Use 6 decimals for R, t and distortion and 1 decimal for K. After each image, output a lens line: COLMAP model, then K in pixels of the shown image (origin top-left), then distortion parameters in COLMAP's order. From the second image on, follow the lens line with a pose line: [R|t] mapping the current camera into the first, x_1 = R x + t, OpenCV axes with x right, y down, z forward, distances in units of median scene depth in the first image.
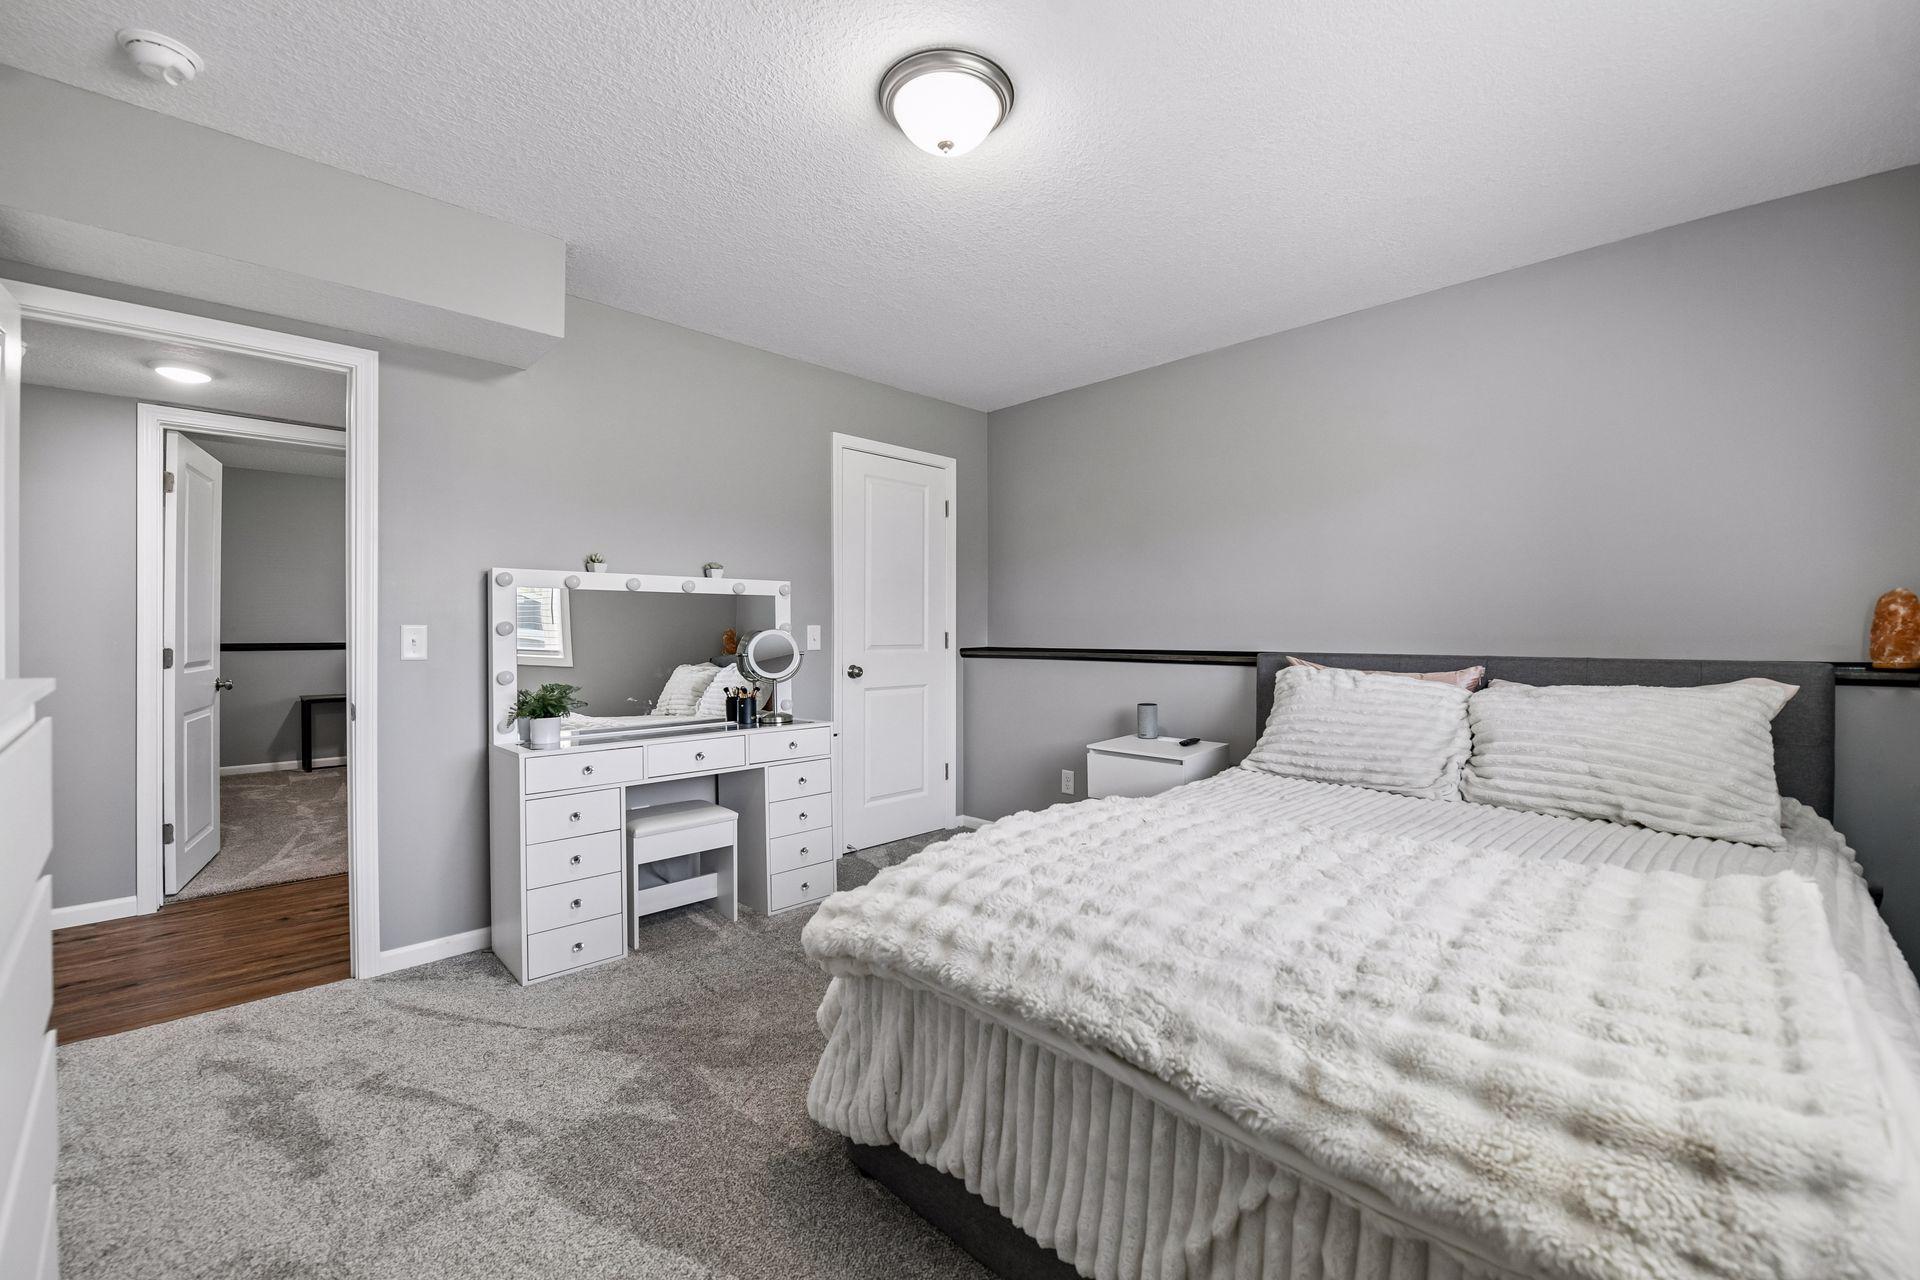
lens RADIAL K [[811.1, 0, 960.0], [0, 811.1, 640.0], [0, 0, 1]] dist [-0.010700, 0.000407]
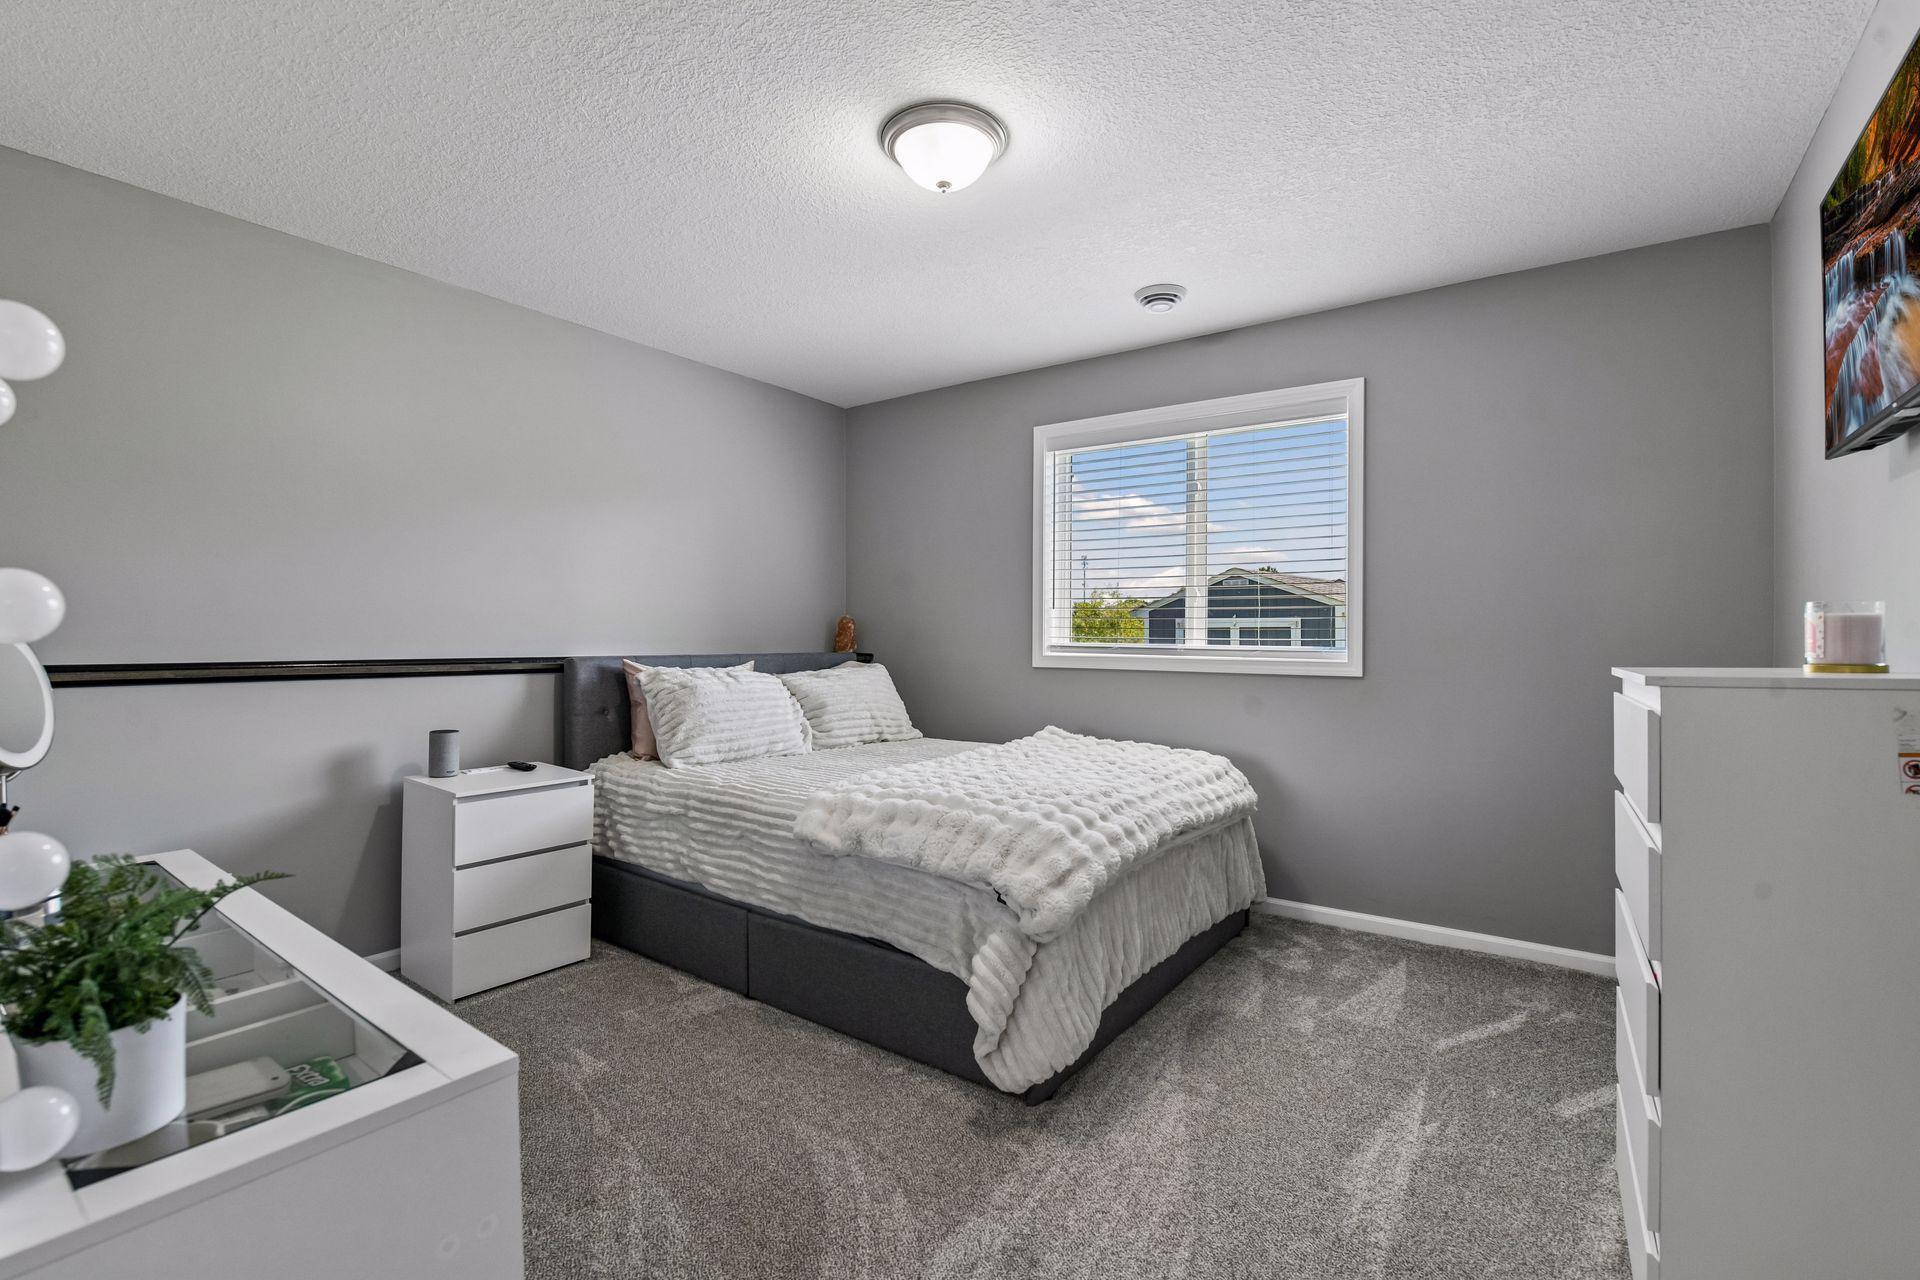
lens RADIAL K [[887.0, 0, 960.0], [0, 887.0, 640.0], [0, 0, 1]] dist [0.011704, -0.000141]
pose [[-0.196598, 0.009398, 0.980439, -0.972651], [0.013324, 0.999887, -0.006913, 0.010237], [-0.980394, 0.011704, -0.196701, 0.996134]]
